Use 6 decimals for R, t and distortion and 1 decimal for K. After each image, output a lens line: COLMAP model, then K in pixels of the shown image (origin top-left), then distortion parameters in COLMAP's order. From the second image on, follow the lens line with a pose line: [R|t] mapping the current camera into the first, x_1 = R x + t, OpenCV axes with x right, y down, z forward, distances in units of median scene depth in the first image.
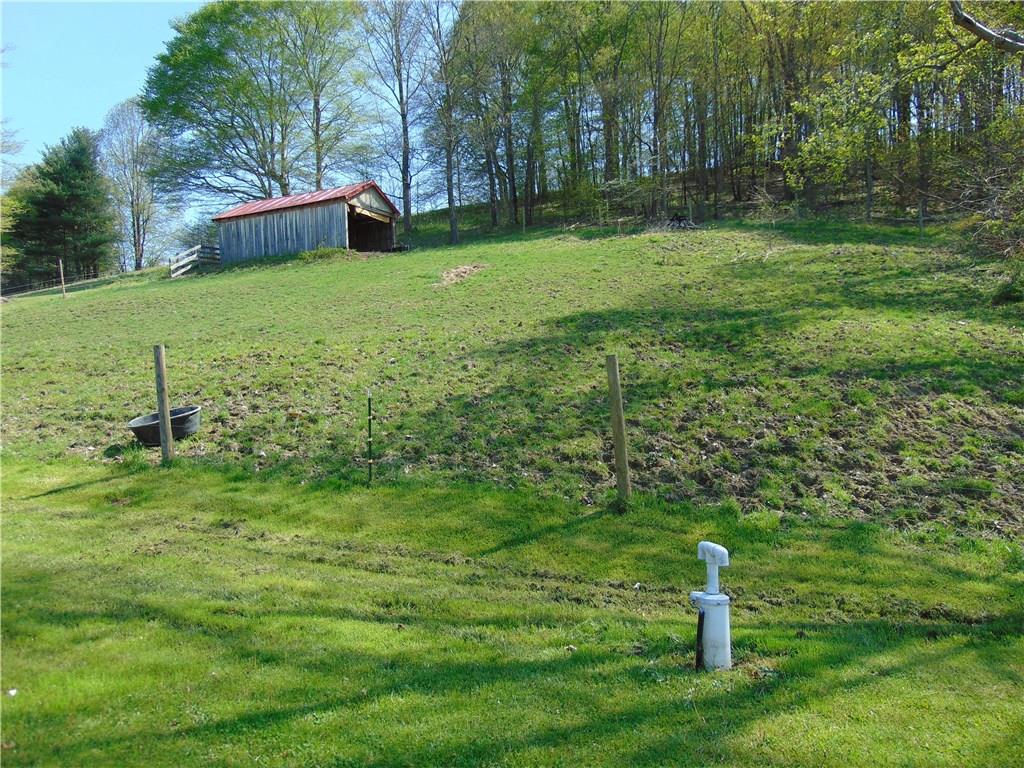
lens RADIAL K [[768.0, 0, 512.0], [0, 768.0, 384.0], [0, 0, 1]] dist [-0.027982, 0.062600]
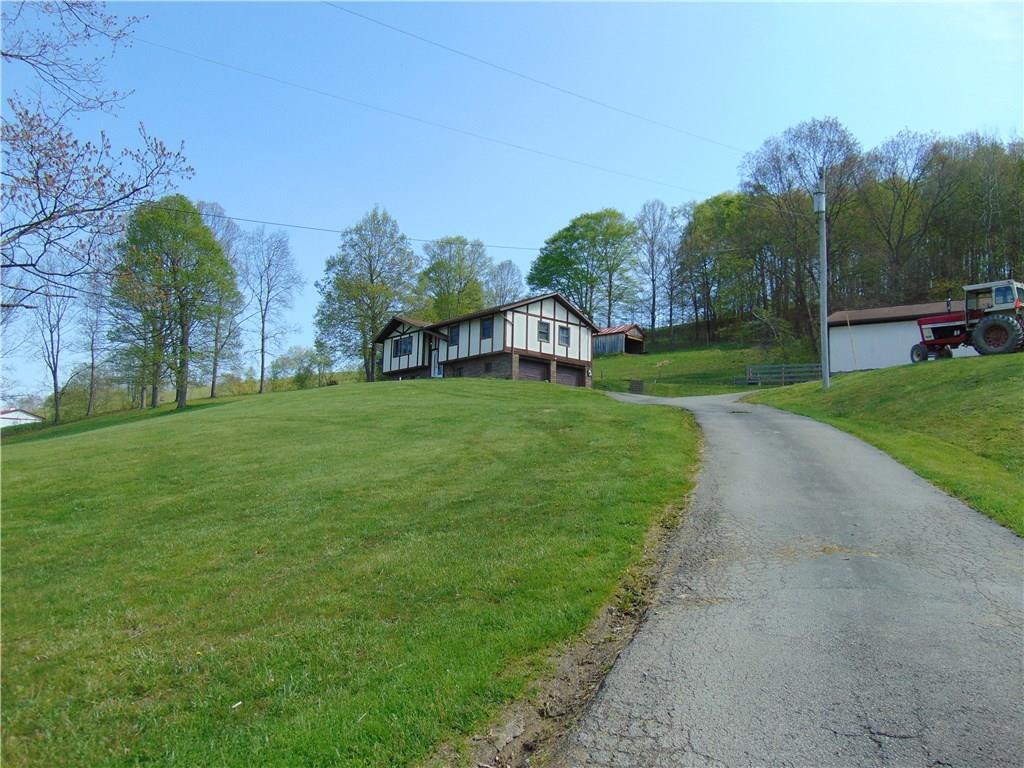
lens RADIAL K [[768.0, 0, 512.0], [0, 768.0, 384.0], [0, 0, 1]] dist [-0.027982, 0.062600]
pose [[0.941849, 0.027565, -0.334905, 0.190655], [-0.062586, 0.993581, -0.094232, 0.123096], [0.330157, 0.109713, 0.937528, -0.984233]]
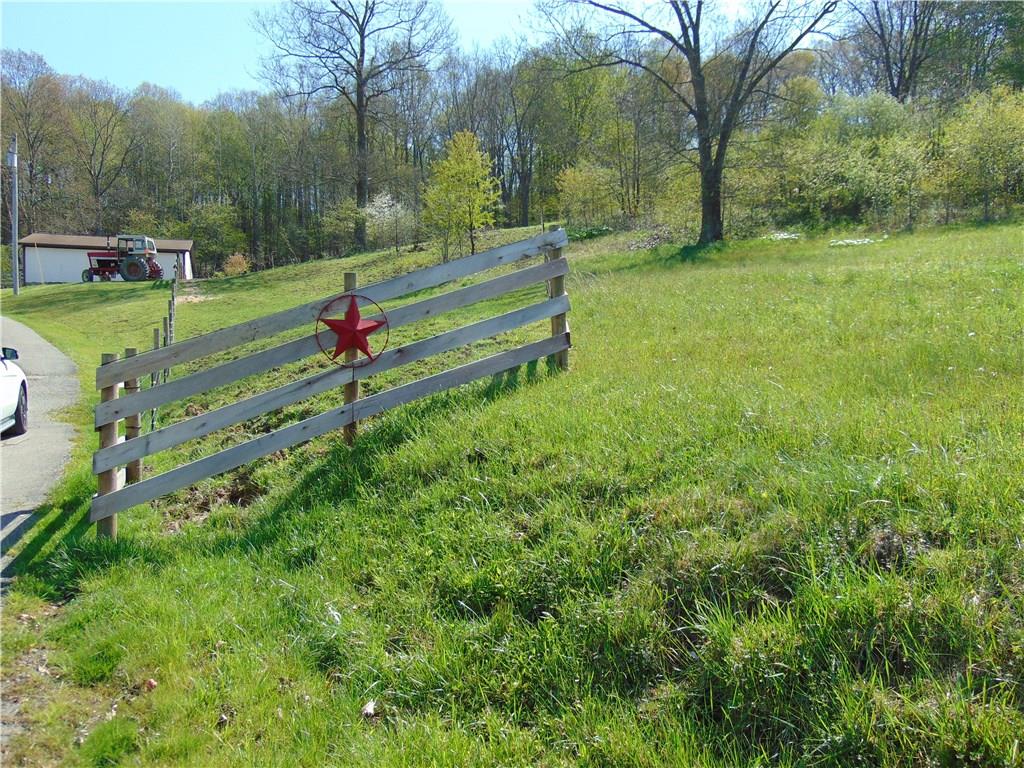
lens RADIAL K [[768.0, 0, 512.0], [0, 768.0, 384.0], [0, 0, 1]] dist [-0.027982, 0.062600]
pose [[0.820114, 0.047534, 0.570222, 0.202114], [-0.035800, 0.998854, -0.031775, 0.193810], [-0.571079, 0.005645, 0.820876, -1.679089]]
